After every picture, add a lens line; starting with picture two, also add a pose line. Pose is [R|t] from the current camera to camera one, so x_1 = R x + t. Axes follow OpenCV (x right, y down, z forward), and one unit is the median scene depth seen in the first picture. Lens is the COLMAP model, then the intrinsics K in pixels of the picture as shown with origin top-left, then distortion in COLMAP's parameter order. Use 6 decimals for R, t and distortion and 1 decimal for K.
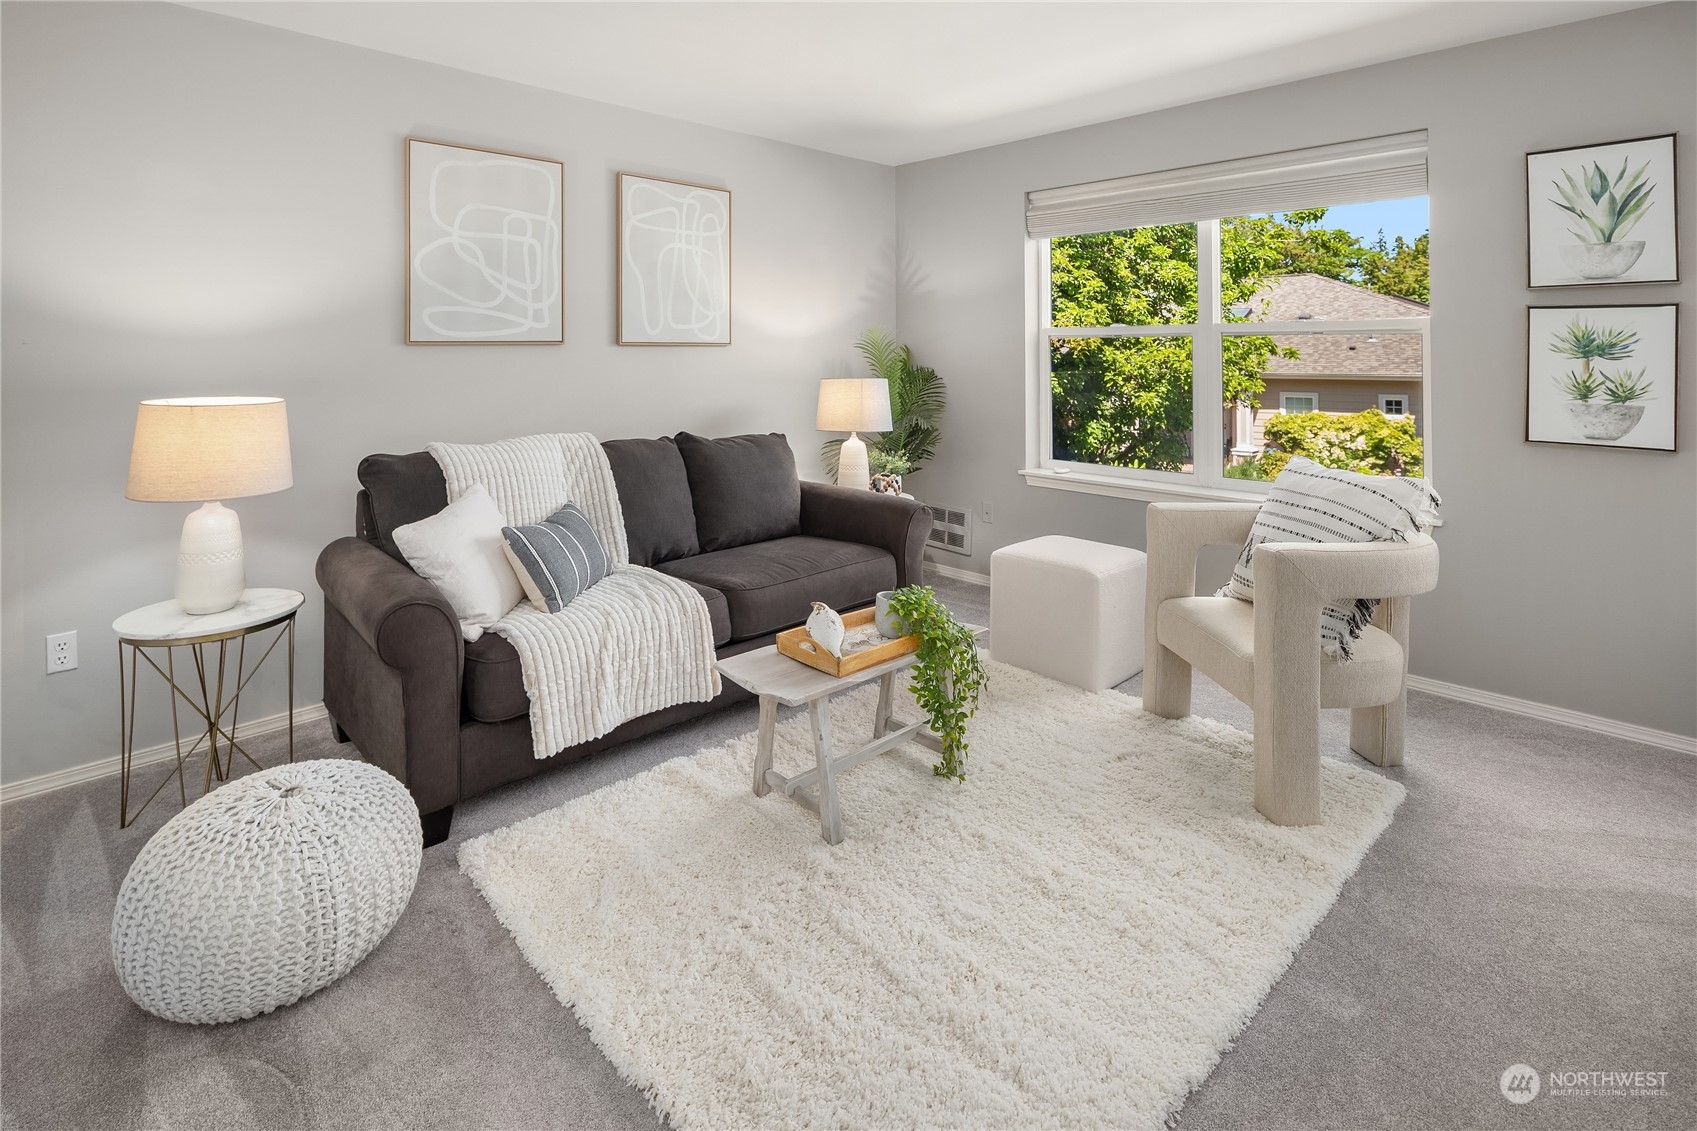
lens RADIAL K [[848.2, 0, 837.4], [0, 848.2, 339.9], [0, 0, 1]] dist [0.005183, -0.005106]
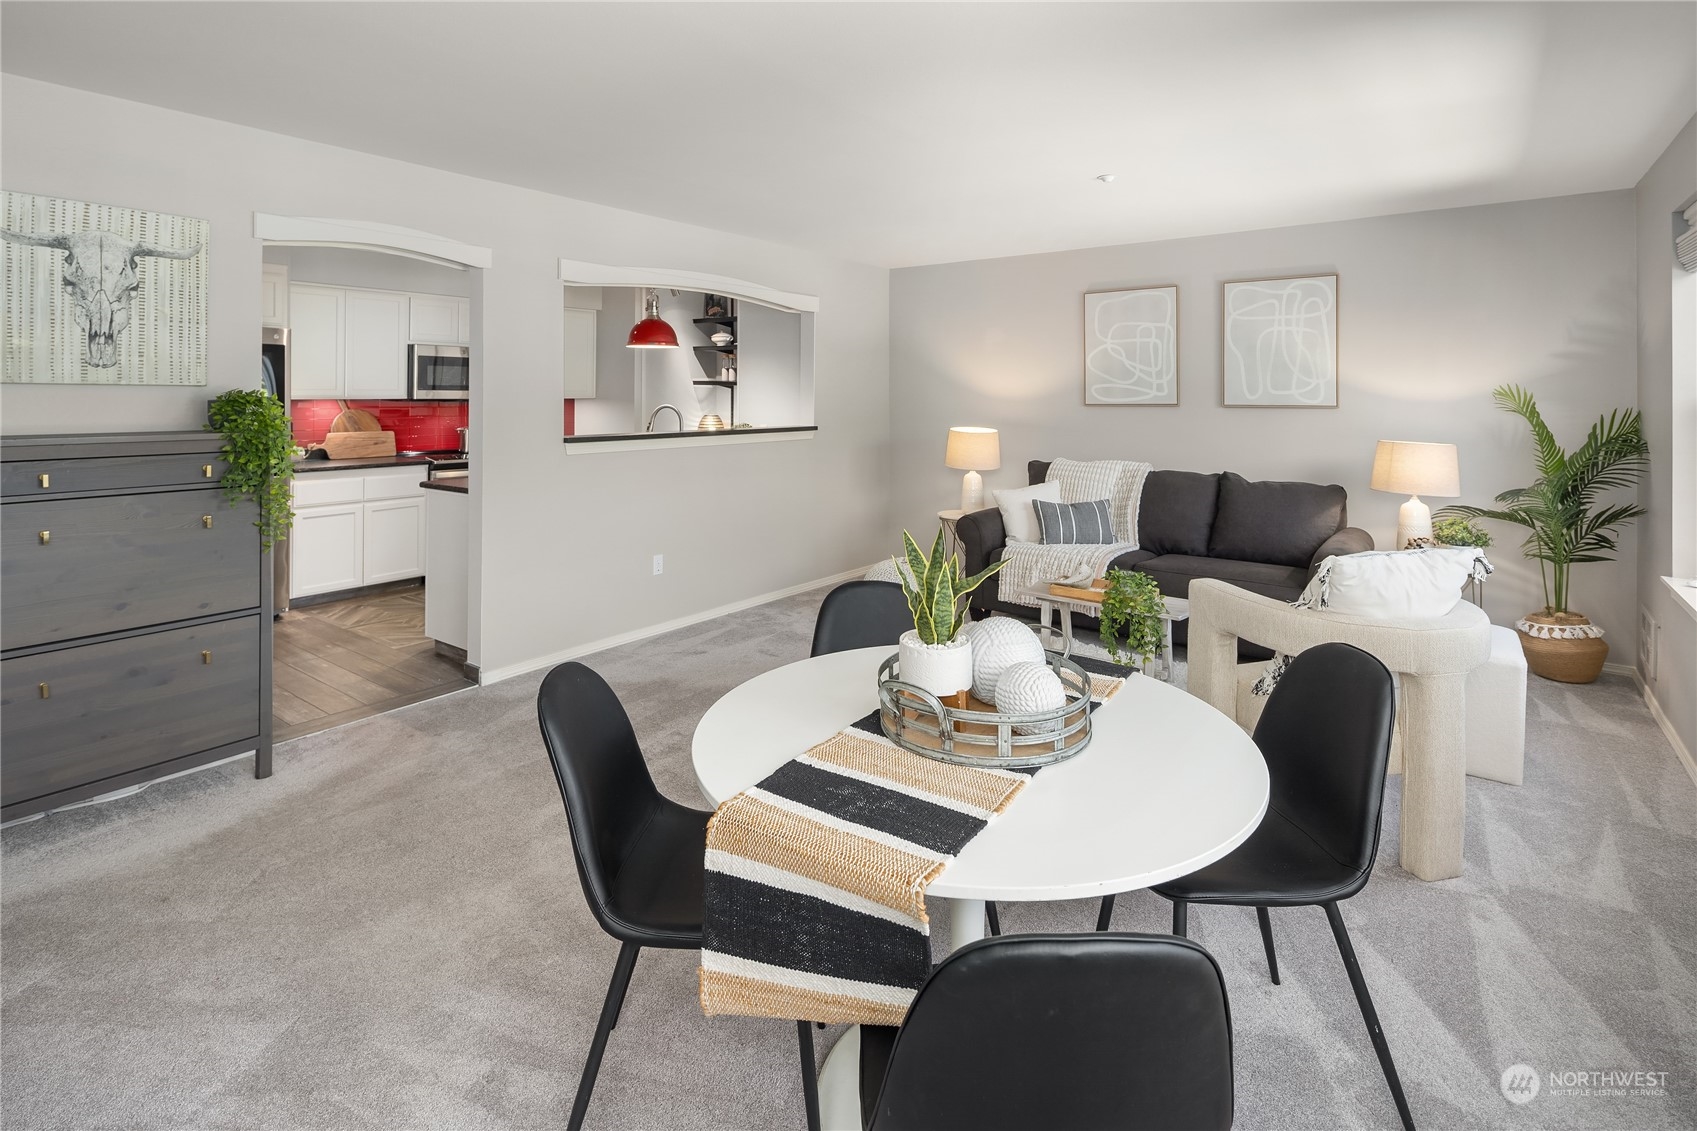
lens RADIAL K [[848.2, 0, 836.6], [0, 848.2, 394.2], [0, 0, 1]] dist [0.005183, -0.005106]
pose [[0.135190, 0.000827, -0.990819, 1.139722], [0.011828, 0.999927, 0.002448, -0.028090], [0.990749, -0.012050, 0.135170, 0.202927]]
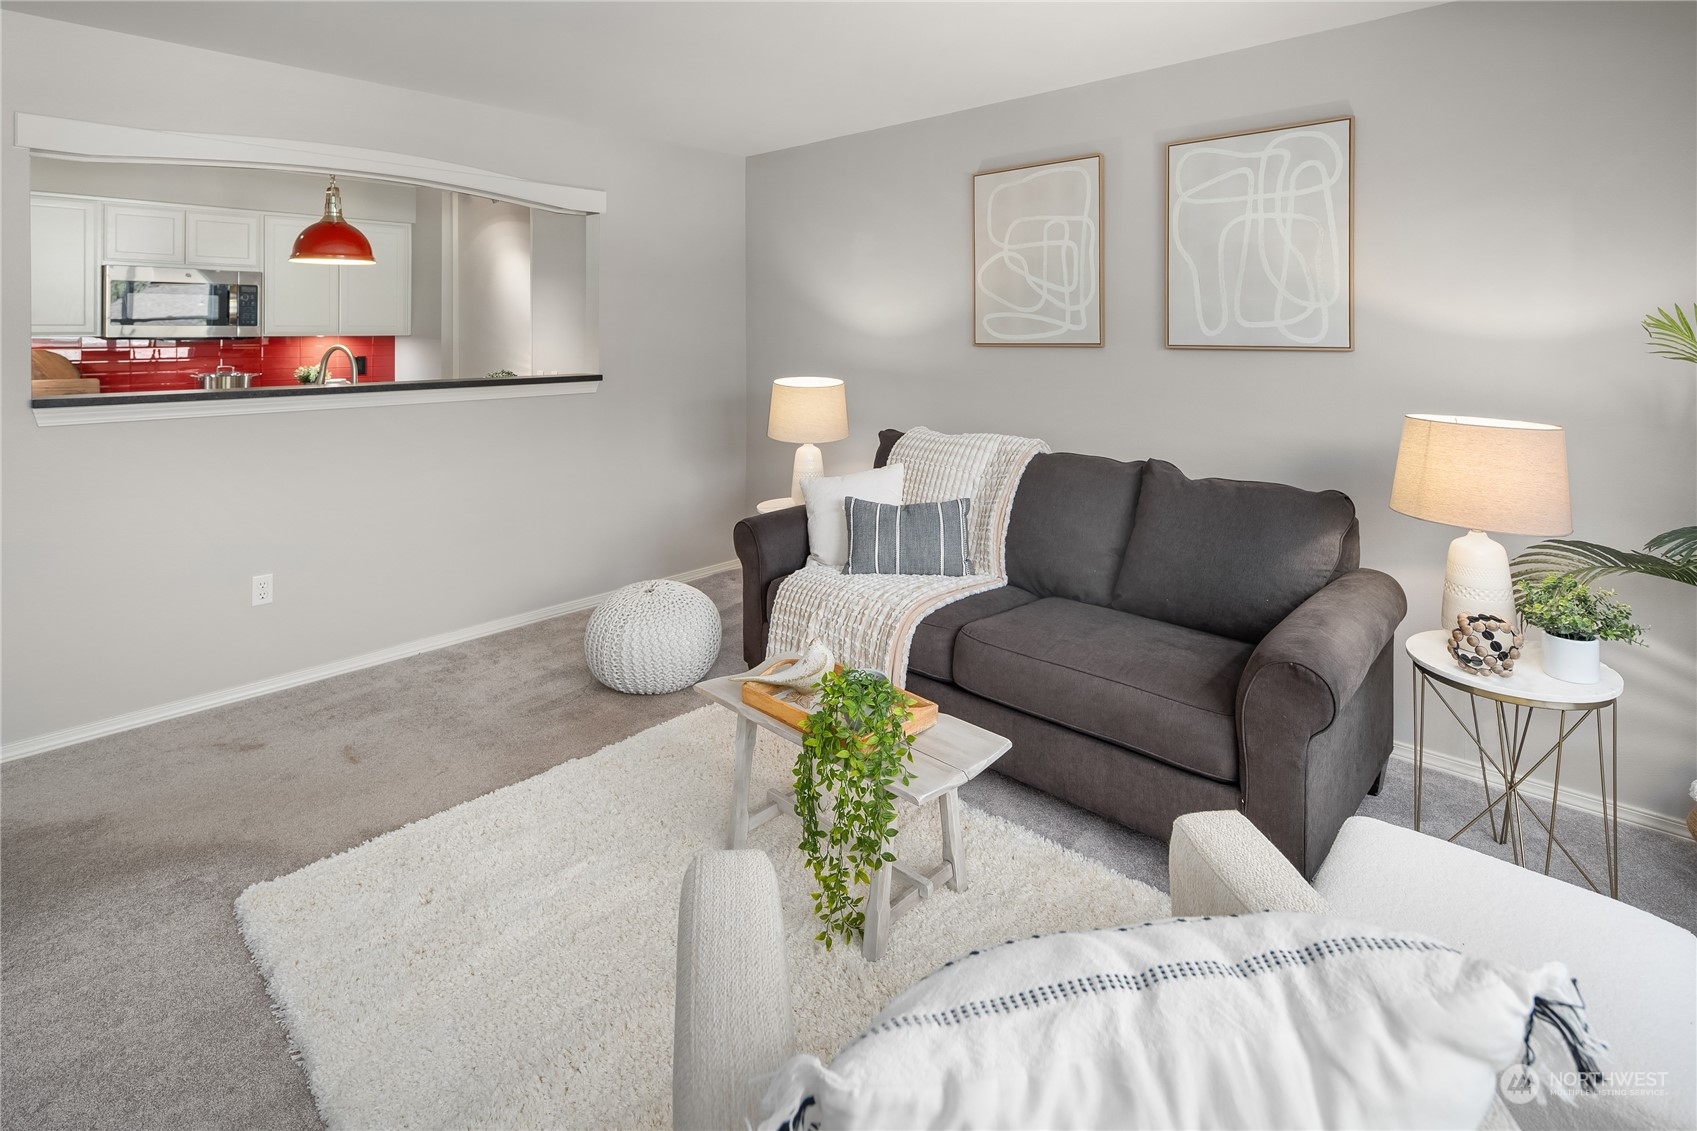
lens RADIAL K [[848.2, 0, 849.6], [0, 848.2, 332.4], [0, 0, 1]] dist [0.005183, -0.005106]
pose [[0.031494, 0.004508, -0.999494, 0.641998], [0.014793, 0.999878, 0.004976, -0.020658], [0.999394, -0.014943, 0.031424, 0.720251]]
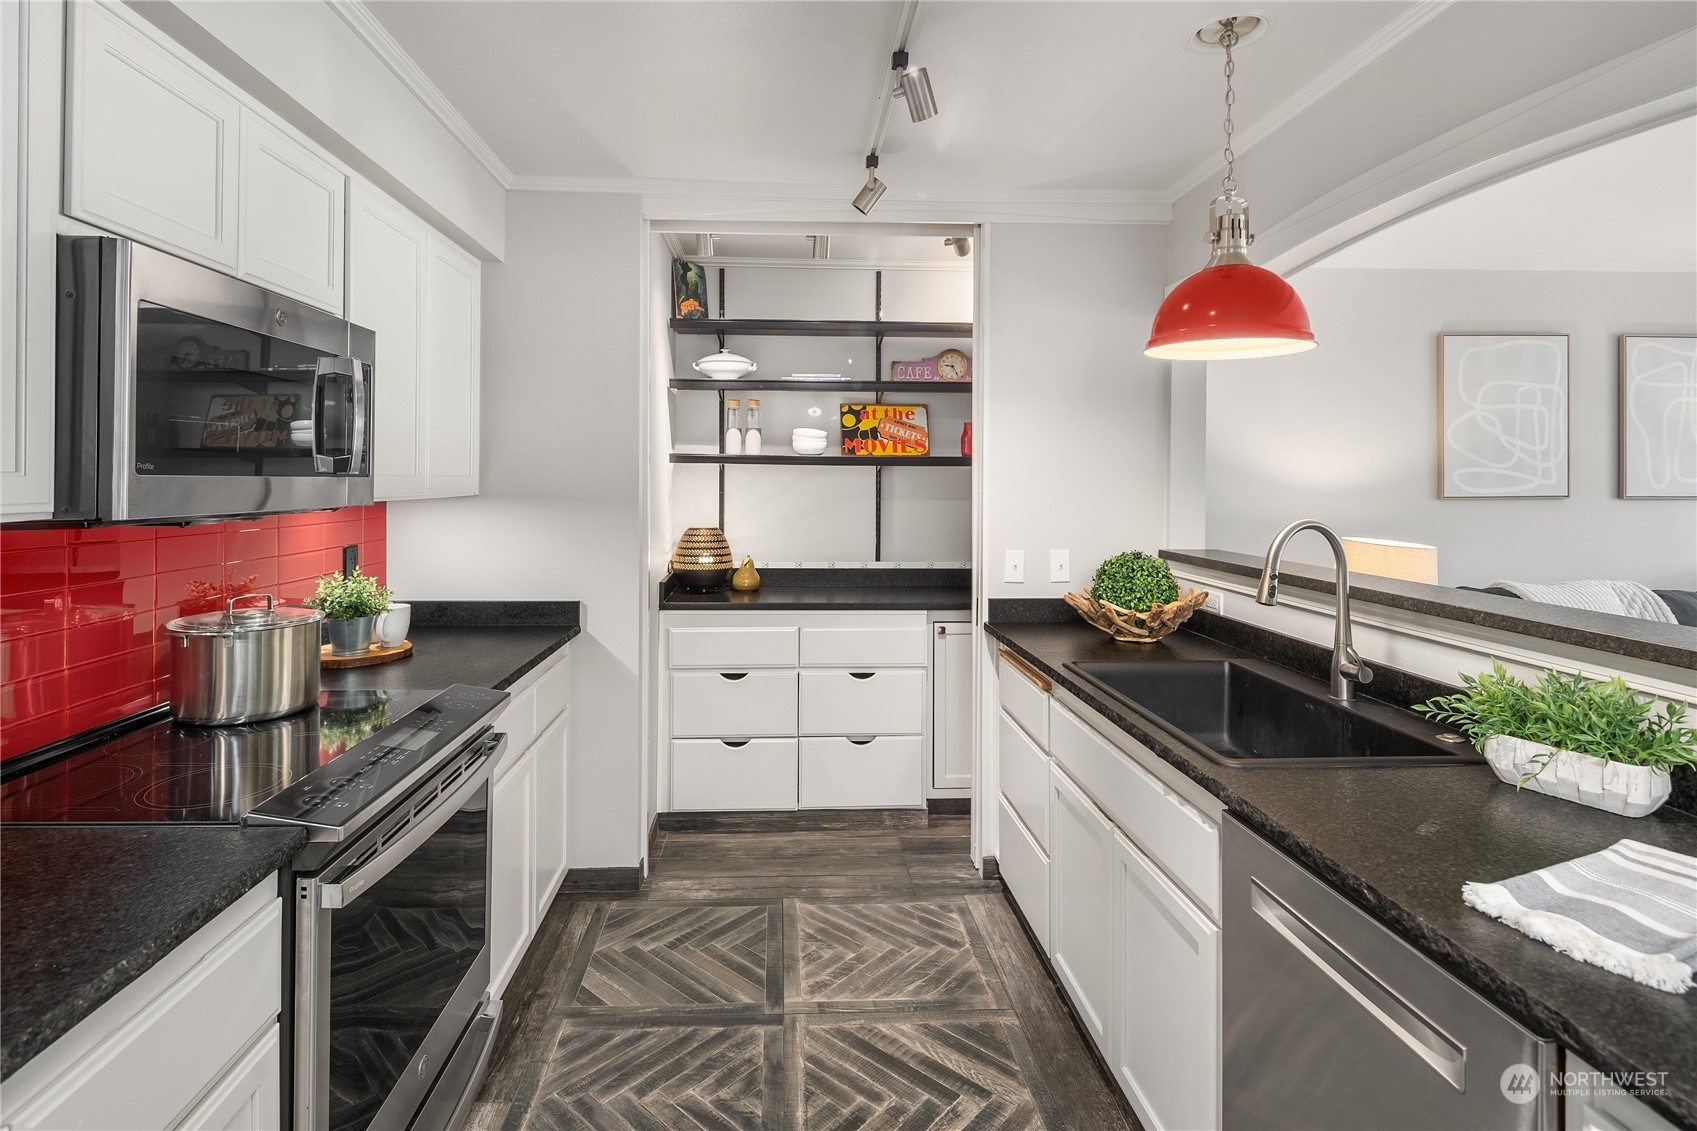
lens RADIAL K [[848.2, 0, 809.7], [0, 848.2, 480.9], [0, 0, 1]] dist [0.005183, -0.005106]
pose [[0.740880, 0.006156, -0.671609, -0.326733], [0.007129, 0.999830, 0.017028, -0.045968], [0.671600, -0.017404, 0.740710, -0.509510]]
